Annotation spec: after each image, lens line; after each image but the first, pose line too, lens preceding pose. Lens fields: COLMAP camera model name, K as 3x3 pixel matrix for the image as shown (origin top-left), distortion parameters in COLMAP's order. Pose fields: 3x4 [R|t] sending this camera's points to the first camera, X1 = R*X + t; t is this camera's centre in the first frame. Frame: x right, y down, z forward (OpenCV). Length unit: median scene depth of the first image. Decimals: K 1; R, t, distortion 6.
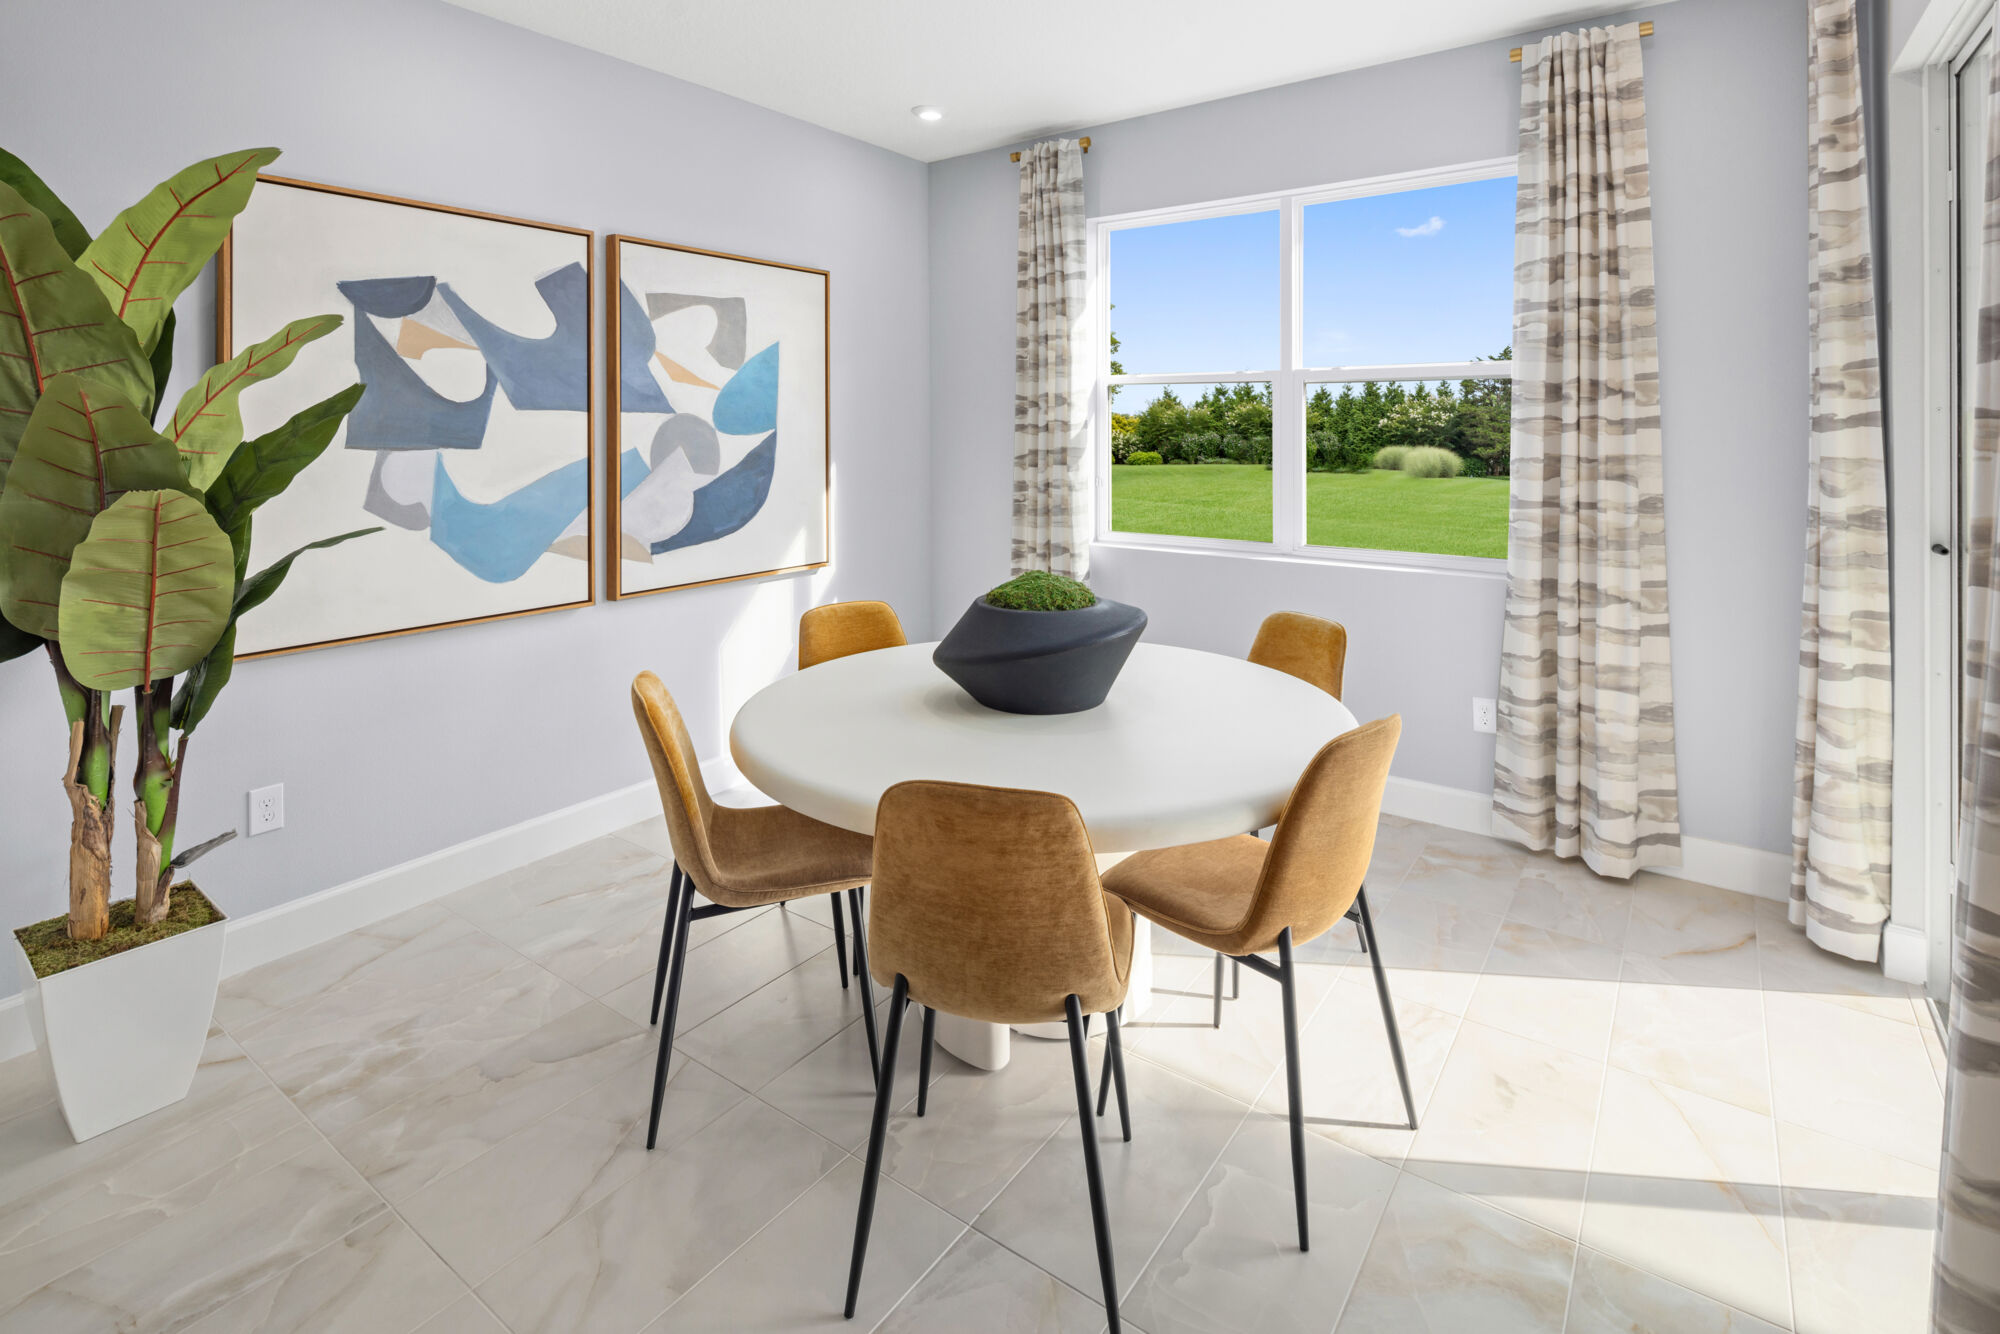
lens RADIAL K [[979.0, 0, 997.2], [0, 979.0, 430.6], [0, 0, 1]] dist [-0.002271, -0.001312]
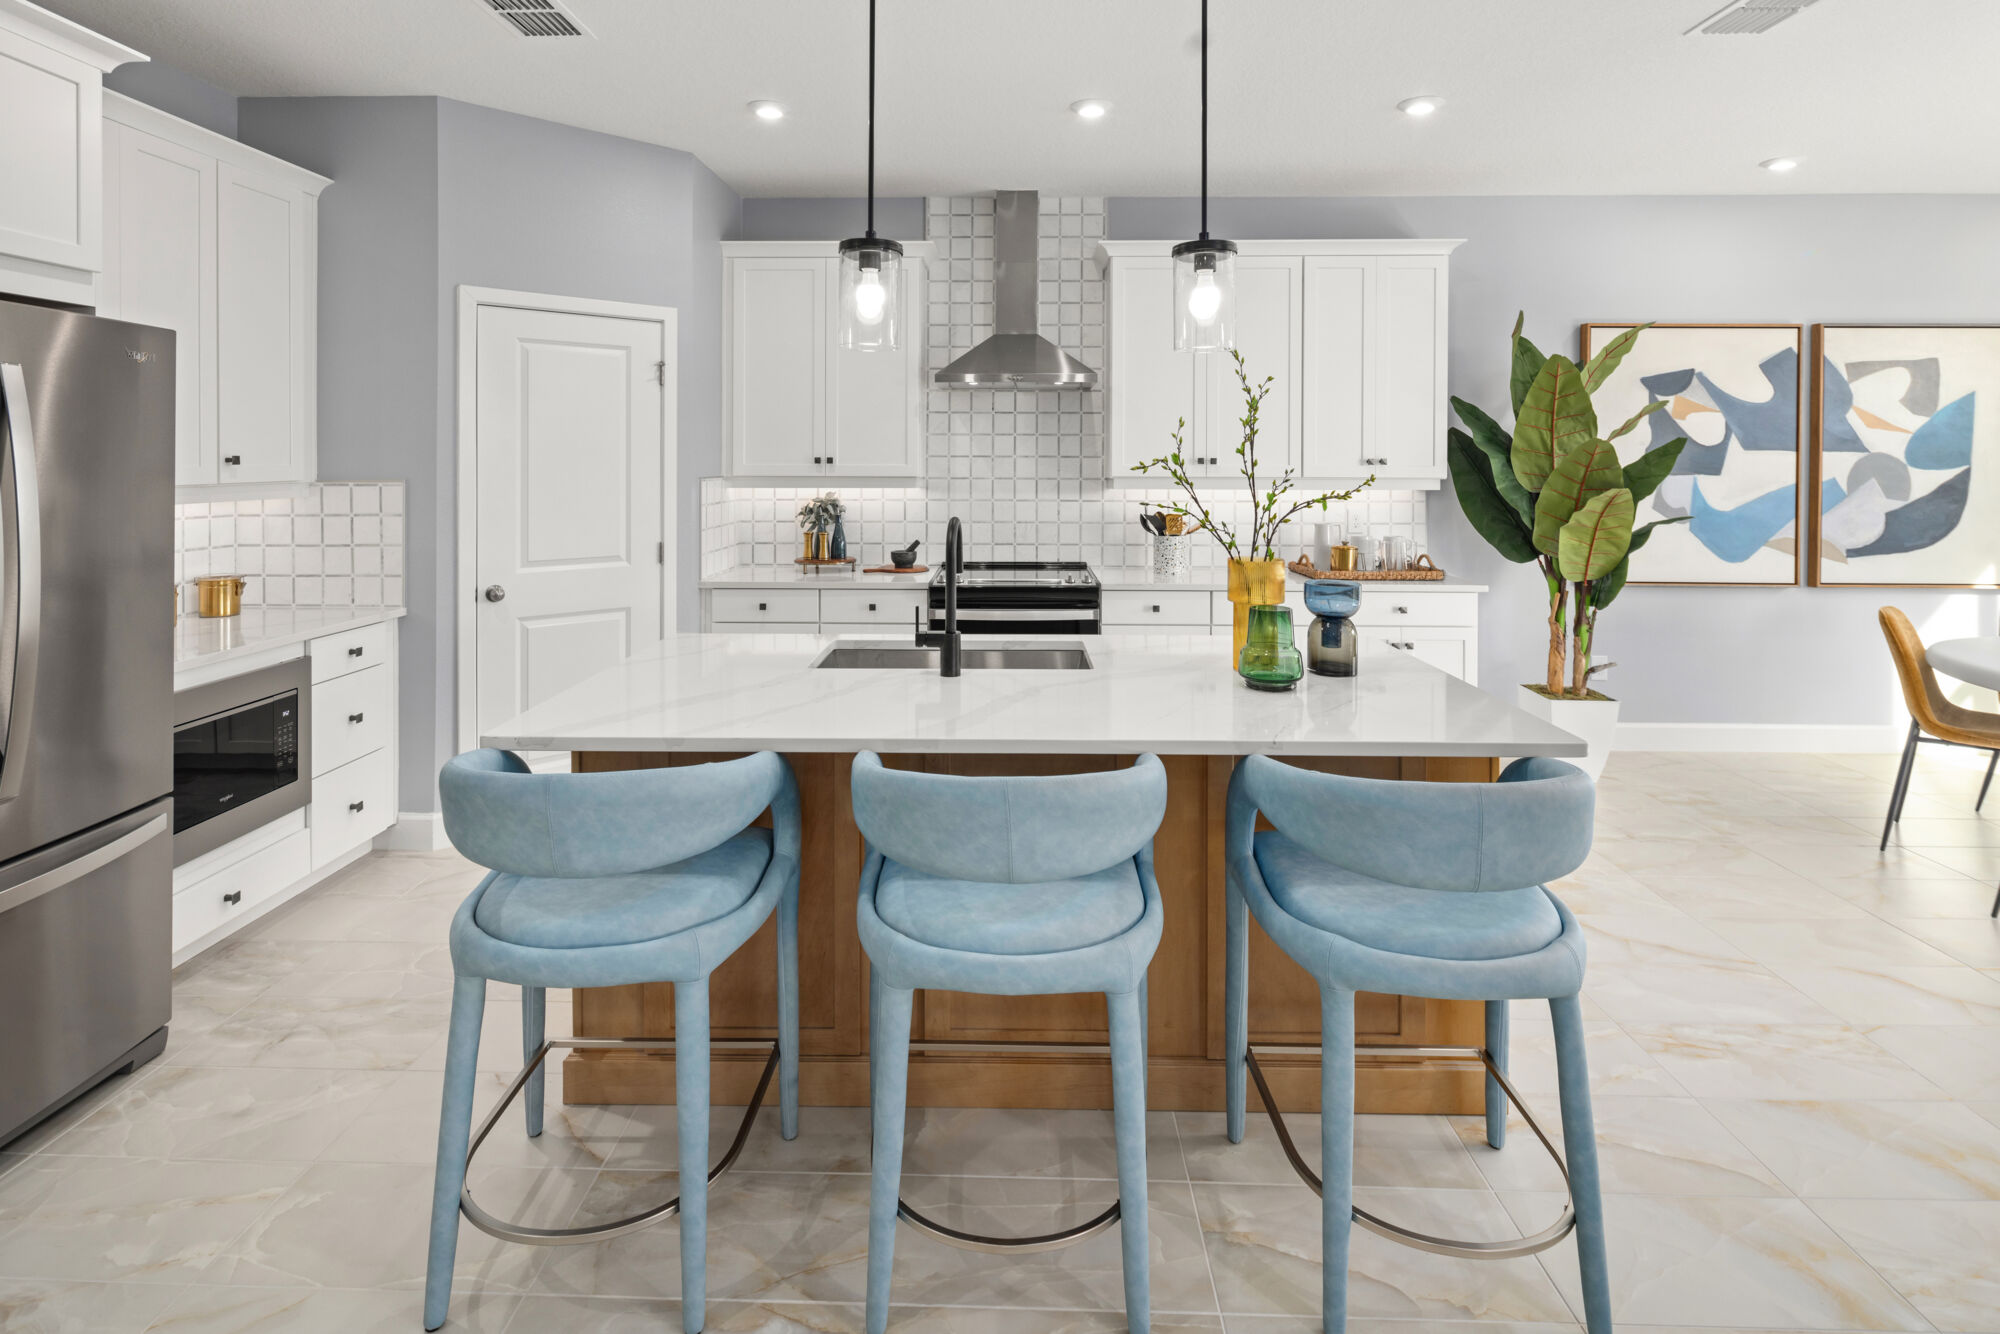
lens RADIAL K [[970.1, 0, 994.2], [0, 970.1, 466.4], [0, 0, 1]] dist [0.000689, -0.000794]
pose [[0.569016, 0.013363, -0.822218, 0.085446], [-0.011119, 0.999902, 0.008556, 0.003619], [0.822252, 0.004273, 0.569108, -0.822120]]
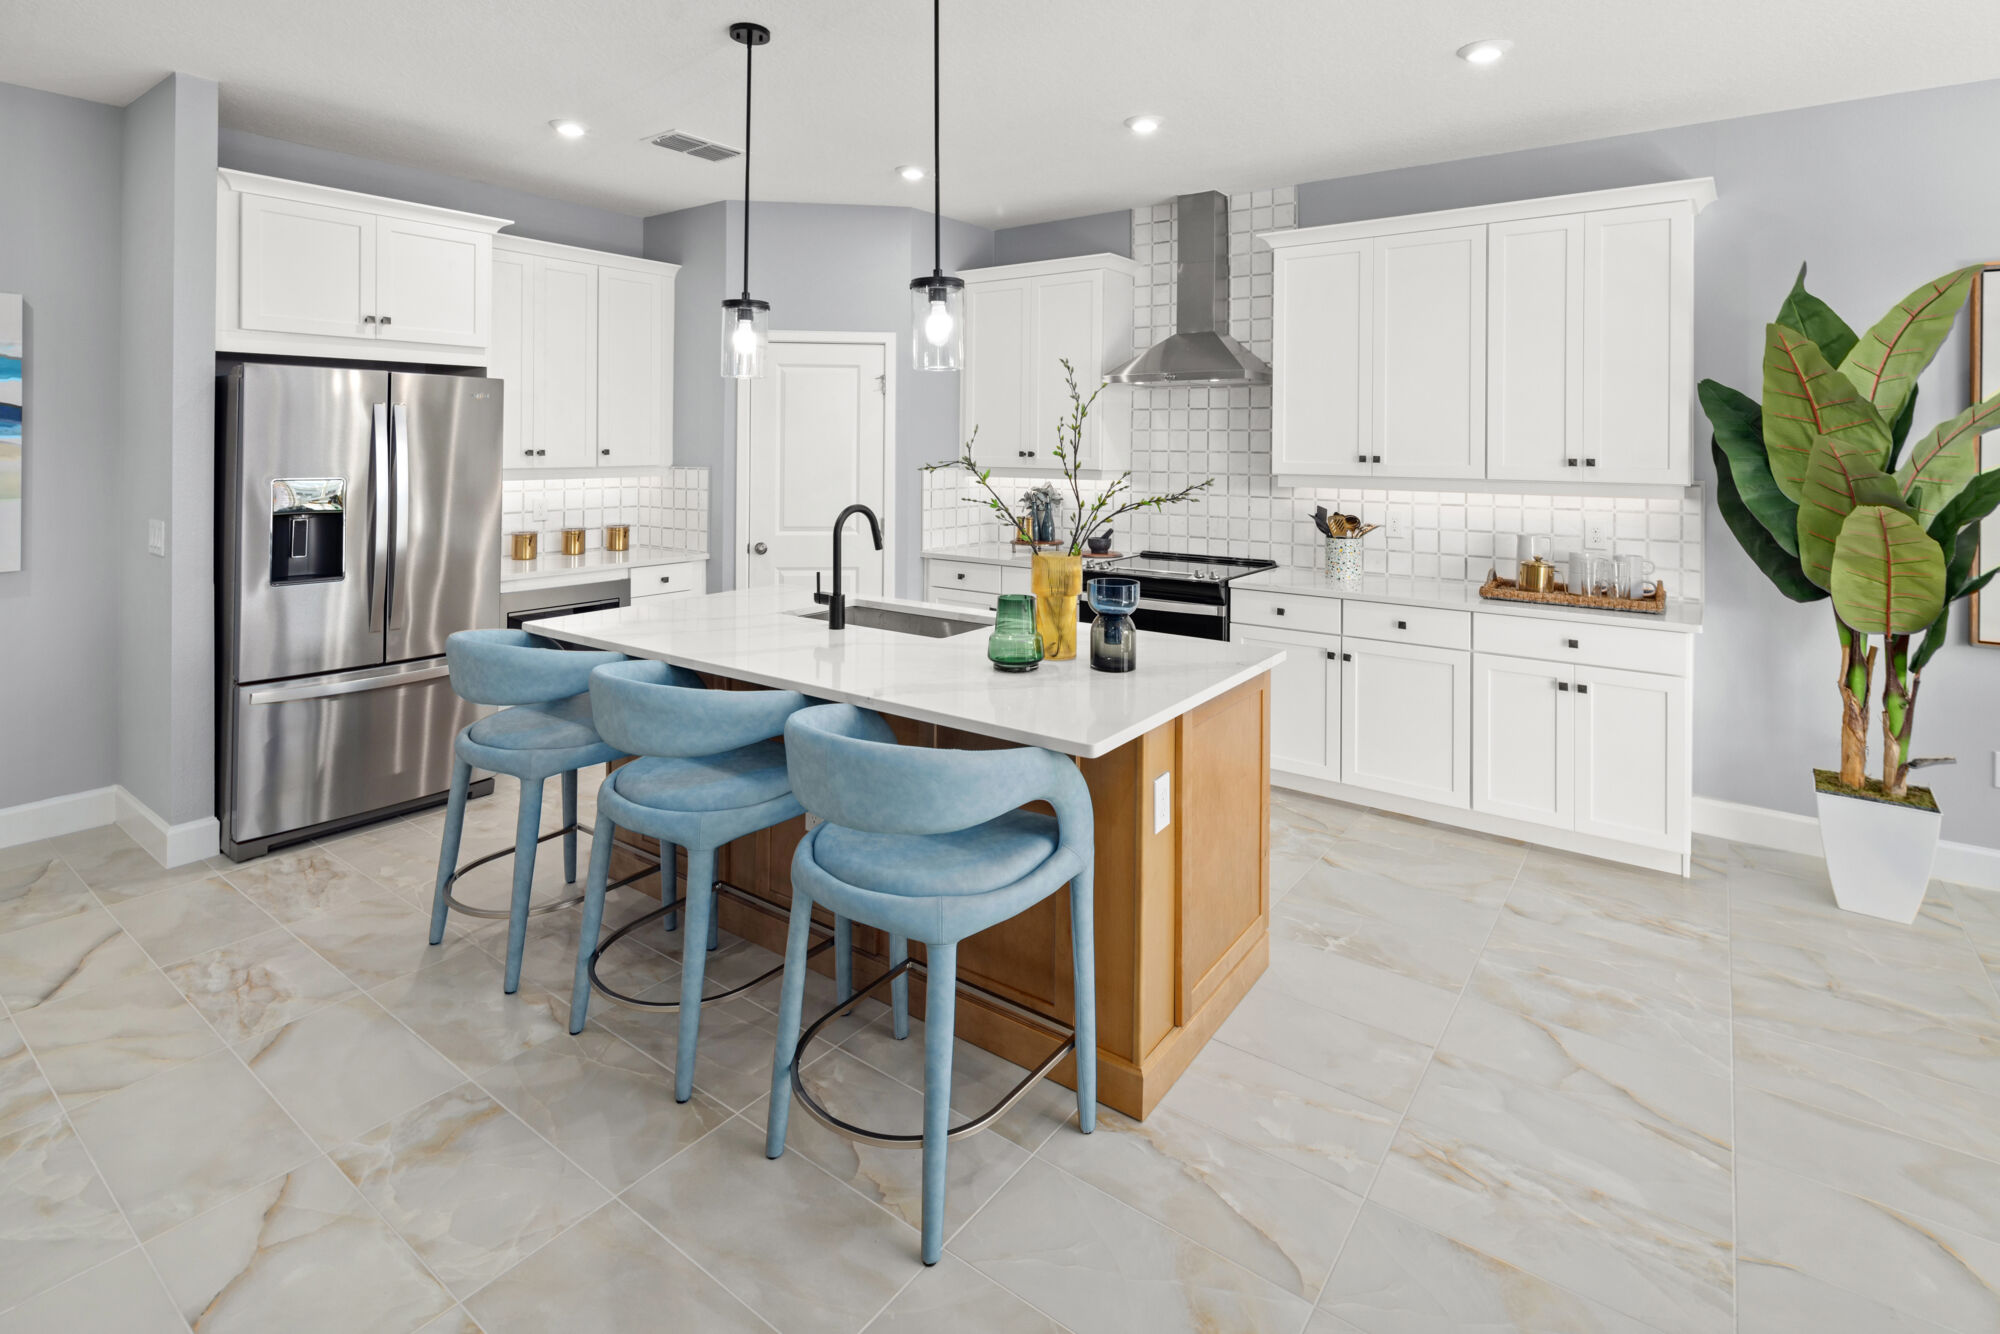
lens RADIAL K [[979.0, 0, 997.2], [0, 979.0, 430.6], [0, 0, 1]] dist [-0.002271, -0.001312]
pose [[-0.005955, -0.006012, -0.999964, 0.423862], [-0.013222, 0.999895, -0.005933, -0.019516], [0.999895, 0.013186, -0.006033, -0.245007]]
